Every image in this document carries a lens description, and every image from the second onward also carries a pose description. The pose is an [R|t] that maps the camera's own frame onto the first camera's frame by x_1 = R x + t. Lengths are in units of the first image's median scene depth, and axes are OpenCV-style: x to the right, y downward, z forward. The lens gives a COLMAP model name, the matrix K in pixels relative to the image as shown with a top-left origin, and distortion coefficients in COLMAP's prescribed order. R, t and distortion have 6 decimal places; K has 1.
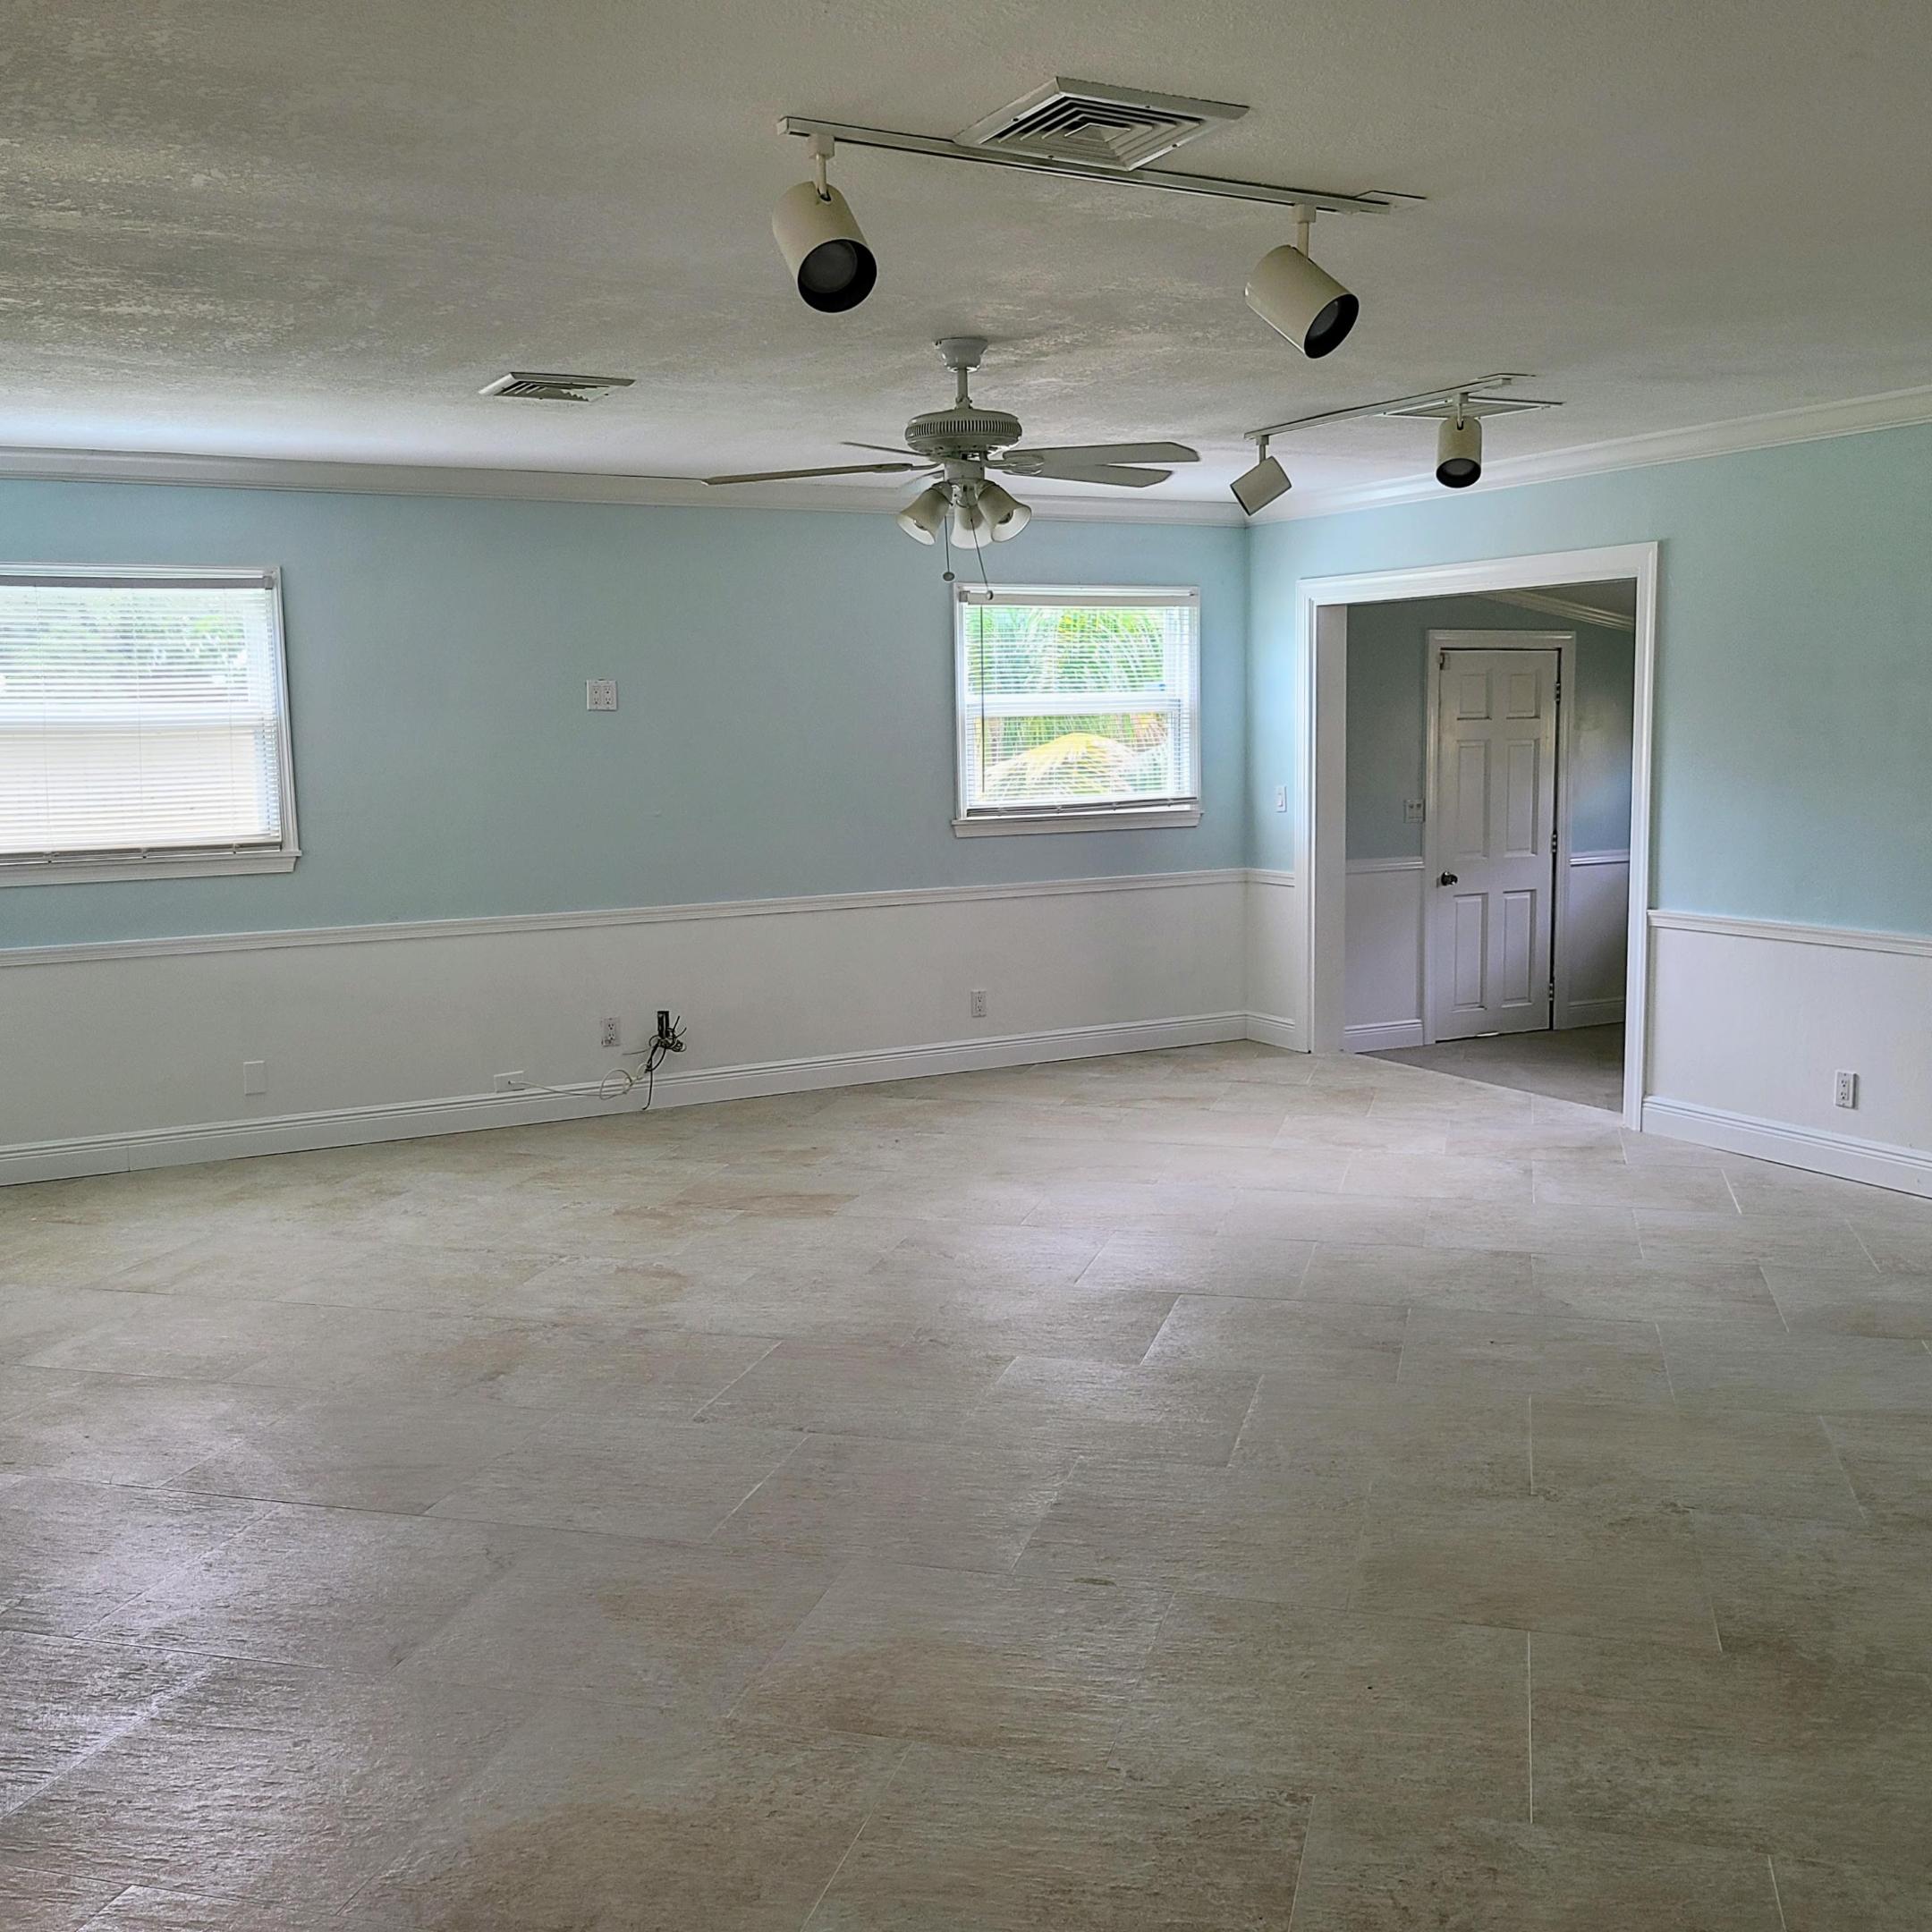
lens RADIAL K [[1985.8, 0, 966.0], [0, 1985.8, 966.0], [0, 0, 1]] dist [0.032143, 0.006042]
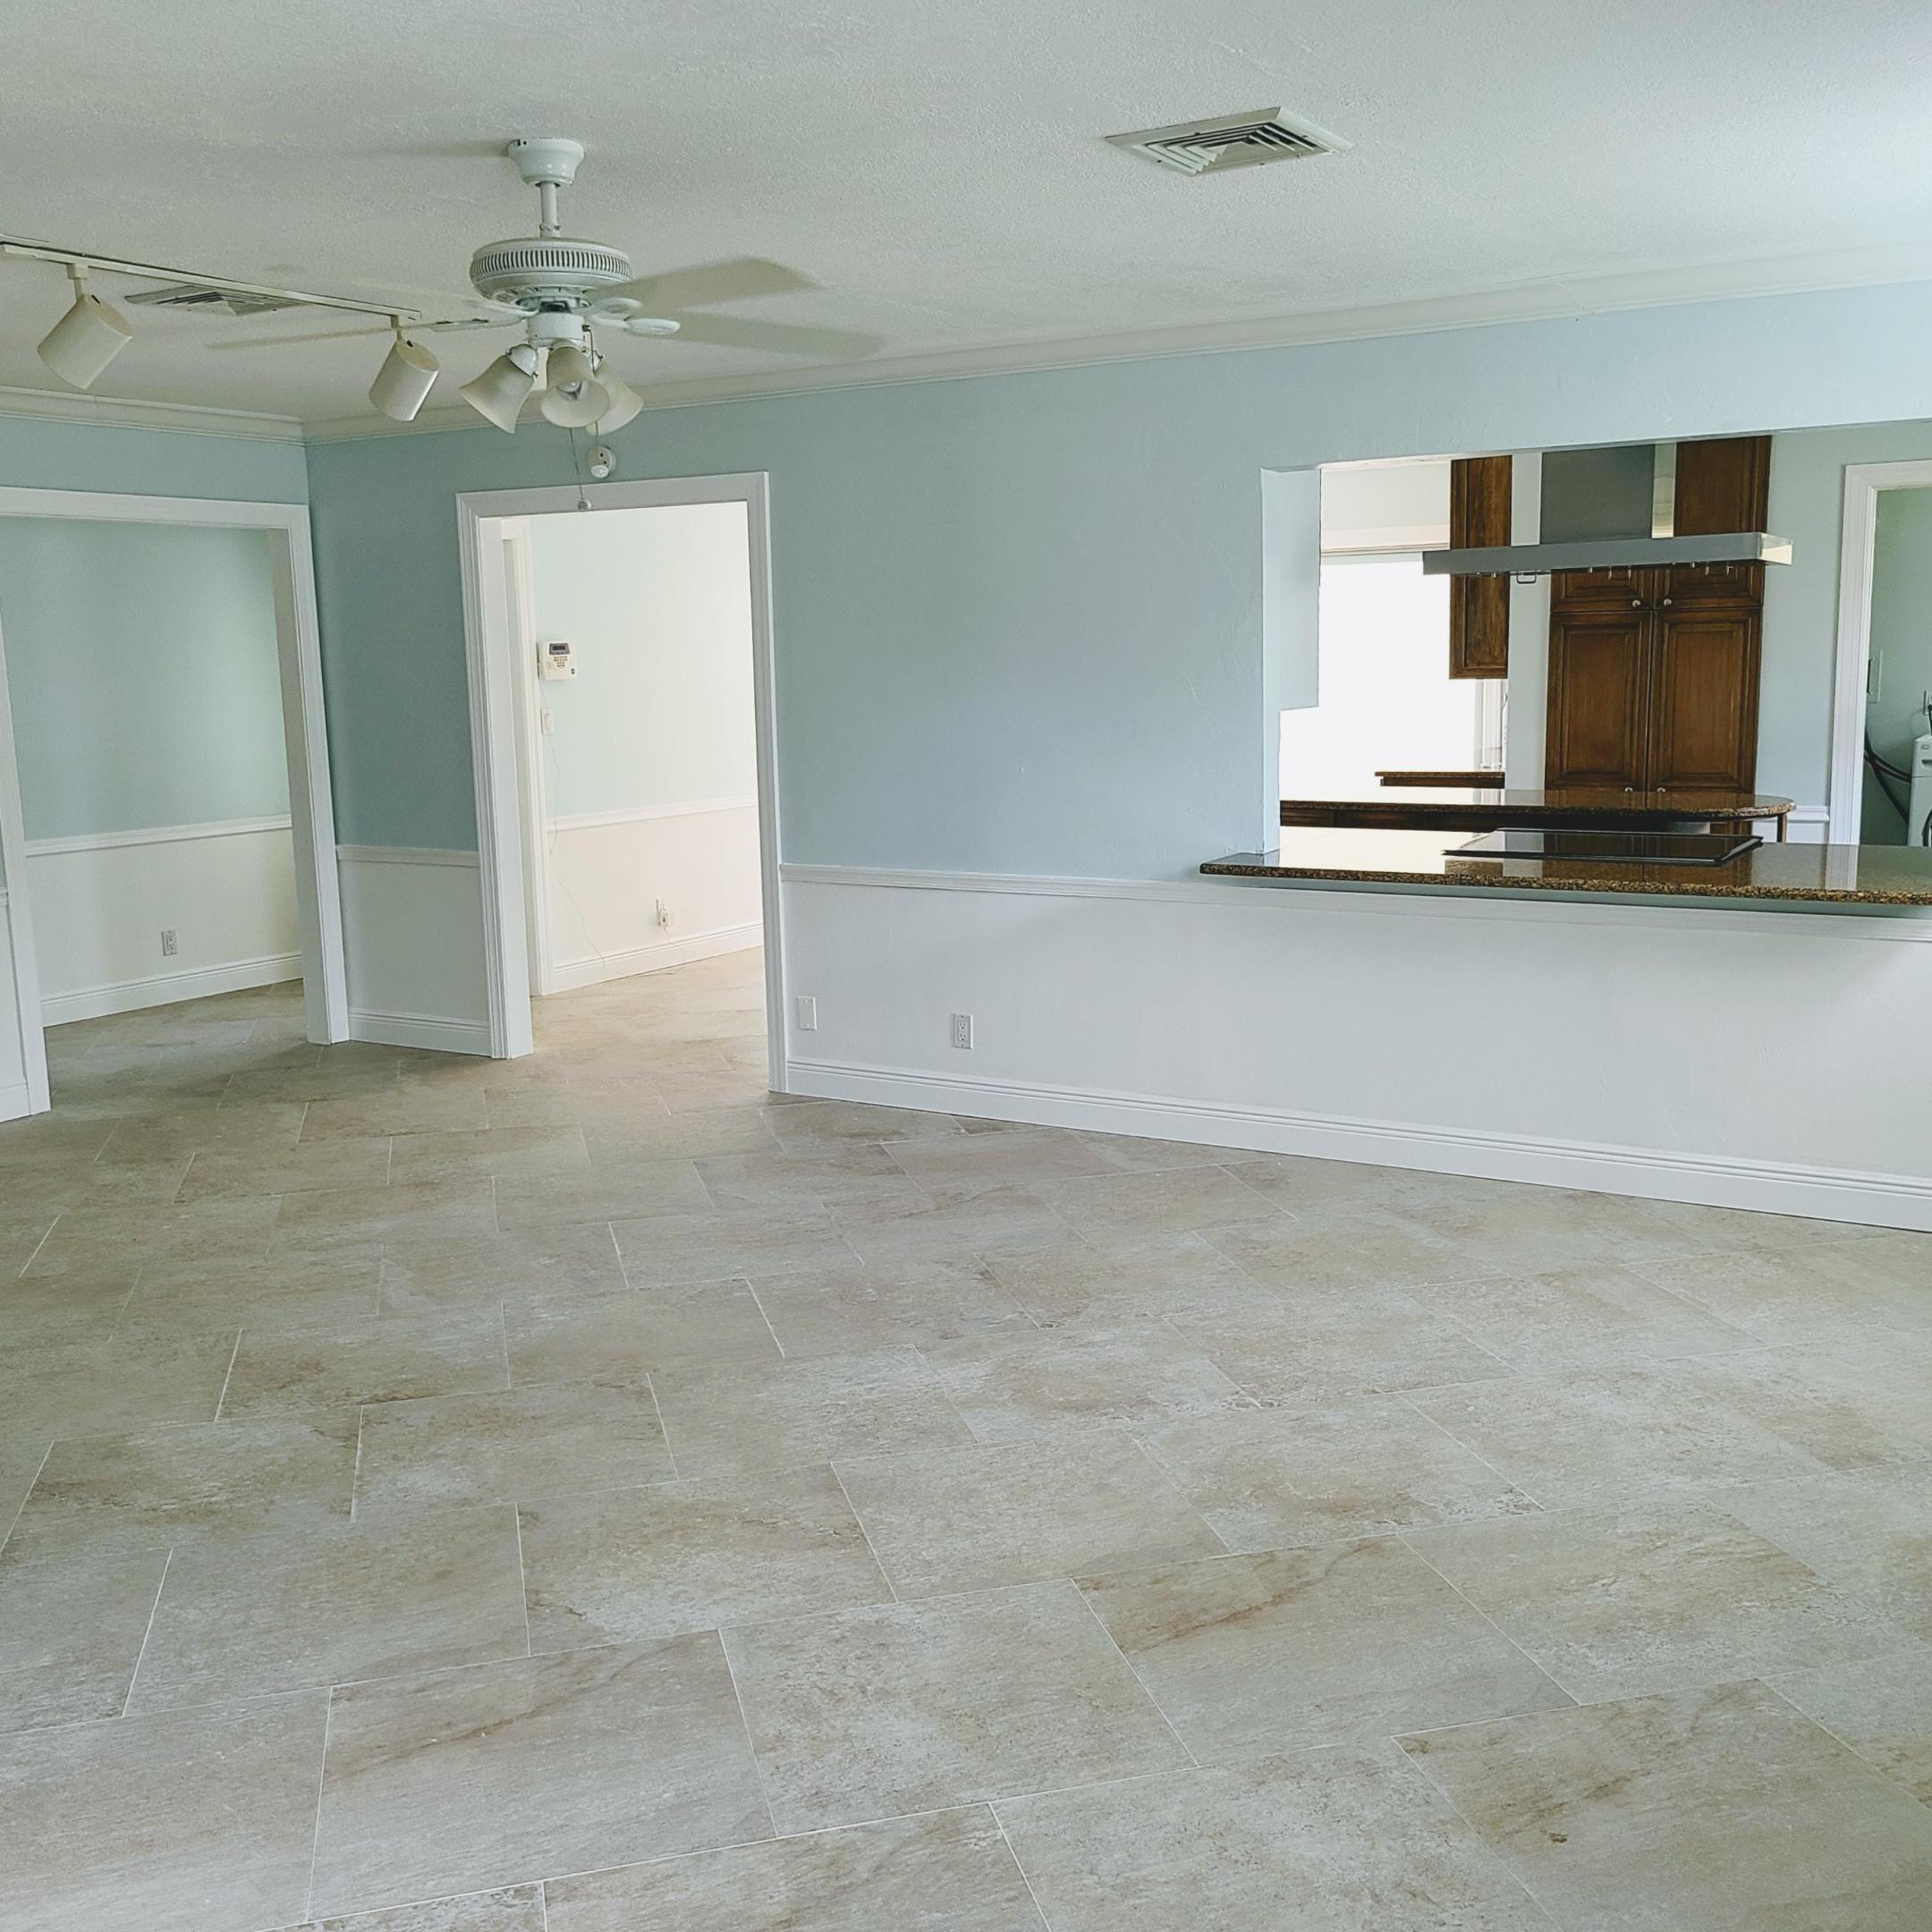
lens RADIAL K [[1985.8, 0, 966.0], [0, 1985.8, 966.0], [0, 0, 1]] dist [0.032143, 0.006042]
pose [[-0.862583, 0.119950, -0.491490, 0.221020], [-0.025059, 0.960164, 0.278311, -0.200145], [0.505295, 0.252383, -0.825215, 1.494742]]
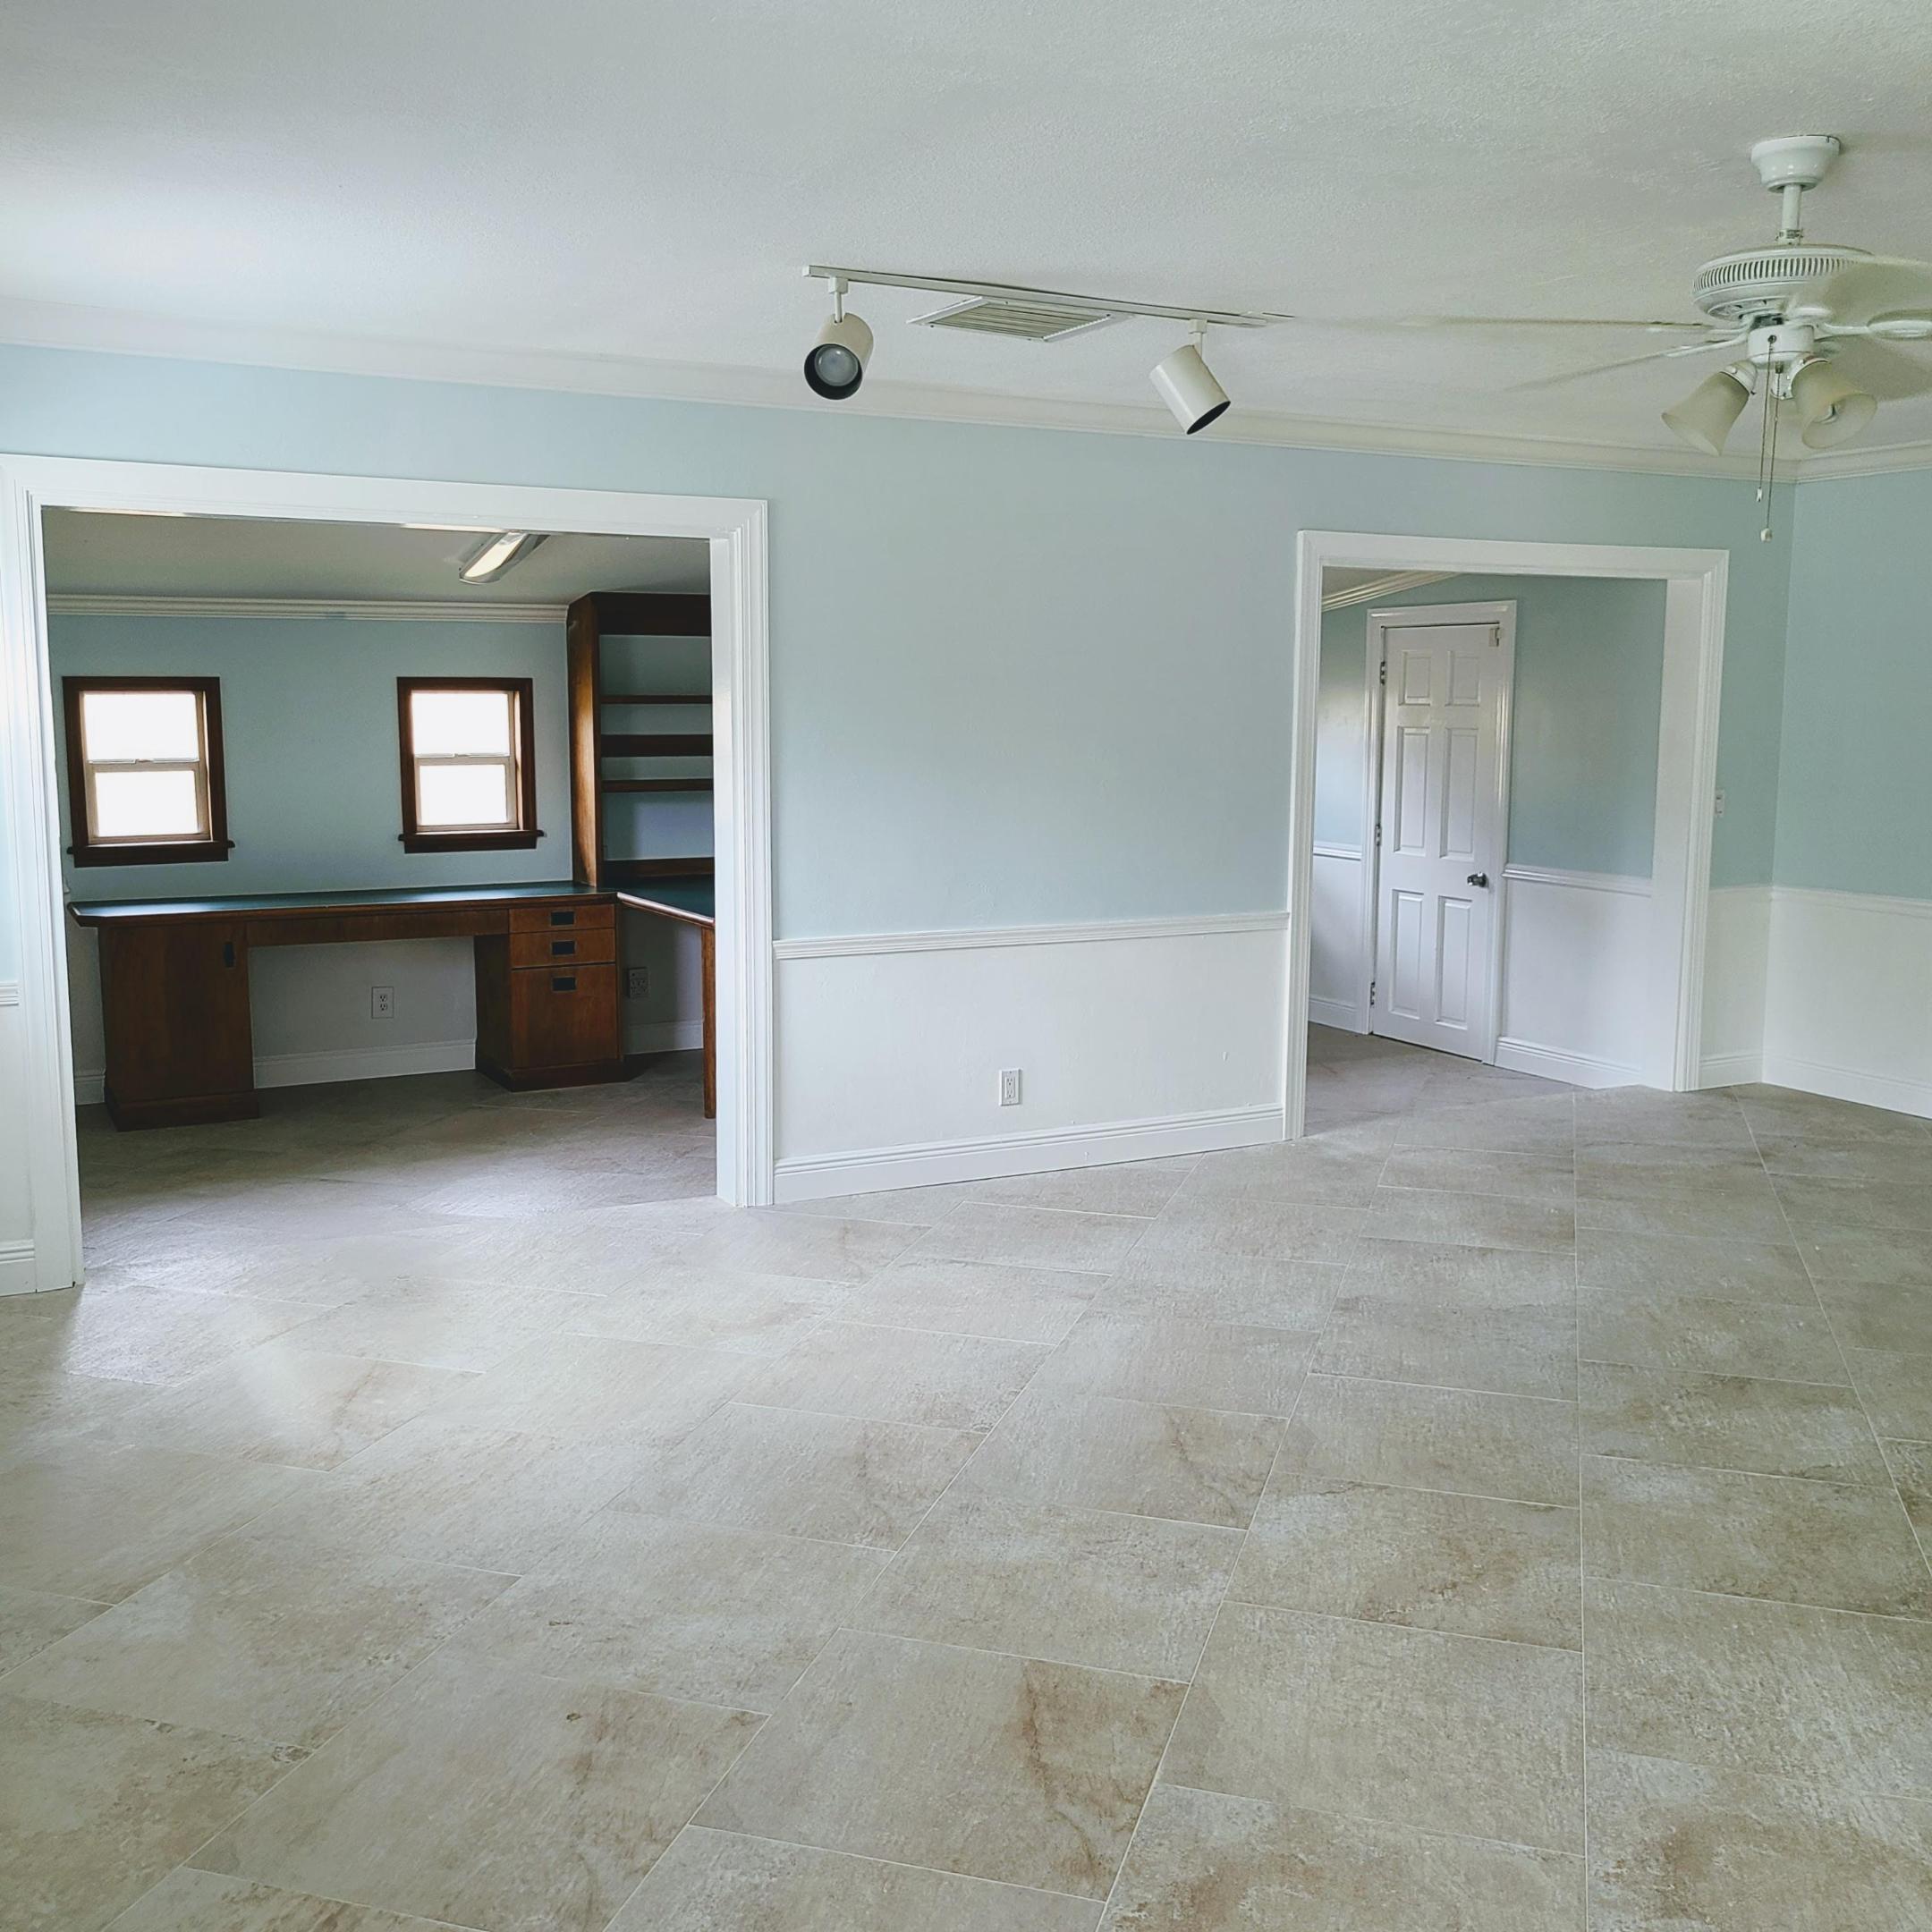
lens RADIAL K [[1985.8, 0, 966.0], [0, 1985.8, 966.0], [0, 0, 1]] dist [0.032143, 0.006042]
pose [[0.014536, -0.124809, 0.992074, -0.593862], [0.118288, 0.985426, 0.122240, -0.135181], [-0.992873, 0.115574, 0.029087, 1.095577]]
